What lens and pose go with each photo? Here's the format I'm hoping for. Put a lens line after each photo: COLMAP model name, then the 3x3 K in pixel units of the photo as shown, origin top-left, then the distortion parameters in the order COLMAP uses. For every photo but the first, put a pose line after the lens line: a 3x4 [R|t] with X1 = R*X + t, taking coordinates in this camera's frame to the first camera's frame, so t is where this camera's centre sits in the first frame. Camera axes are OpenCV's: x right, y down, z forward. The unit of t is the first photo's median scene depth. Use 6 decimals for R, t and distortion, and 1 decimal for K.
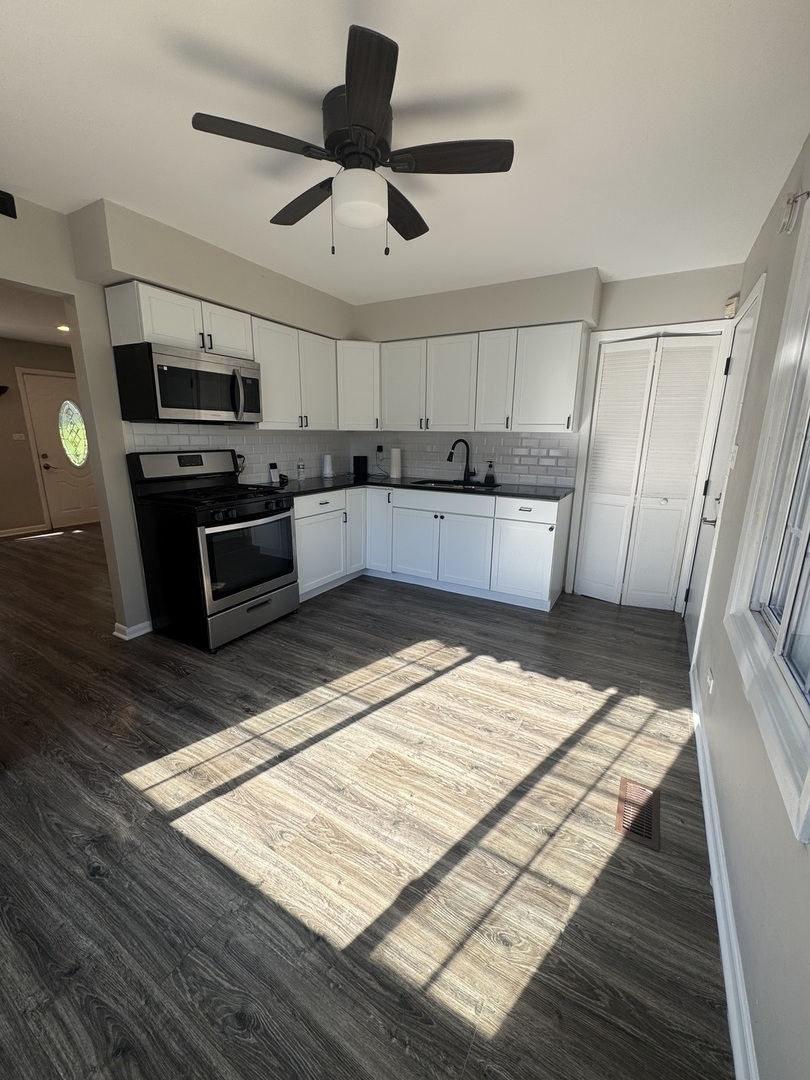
lens RADIAL K [[431.1, 0, 405.0], [0, 431.1, 540.0], [0, 0, 1]] dist [-0.000527, 0.000176]
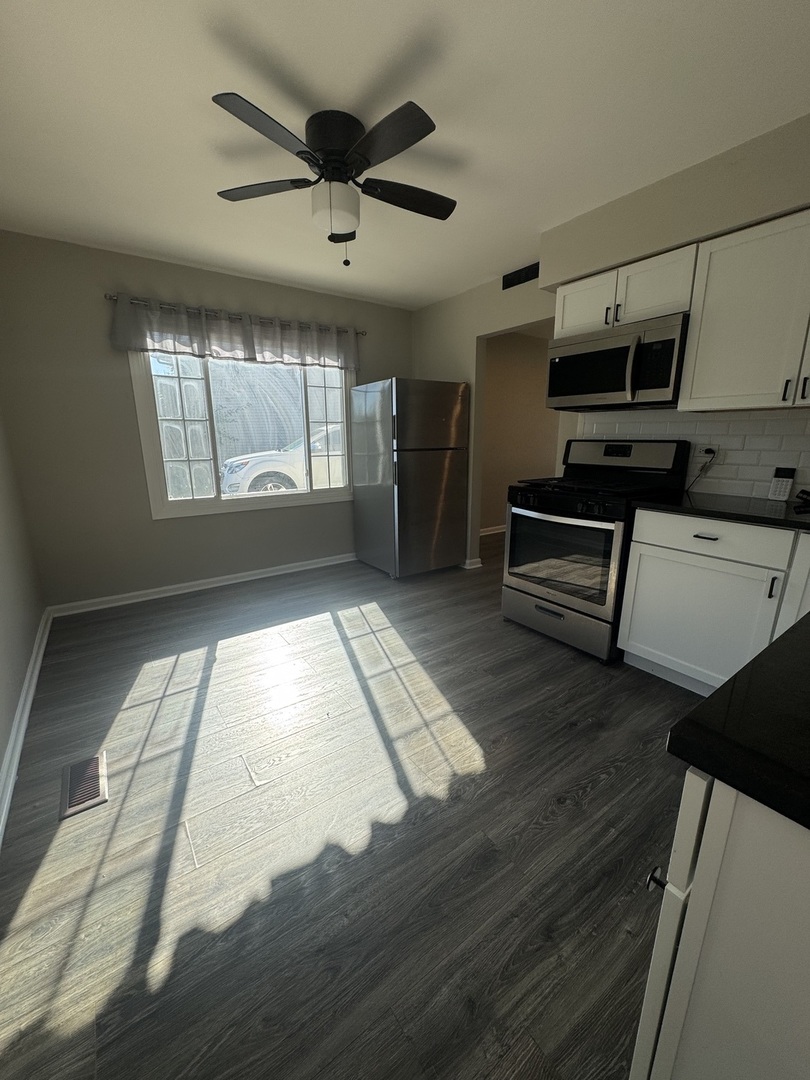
lens RADIAL K [[431.1, 0, 405.0], [0, 431.1, 540.0], [0, 0, 1]] dist [-0.000527, 0.000176]
pose [[-0.418382, 0.205226, -0.884782, 0.665470], [-0.222997, 0.921112, 0.319100, -0.247832], [0.880471, 0.330809, -0.339612, 1.205416]]
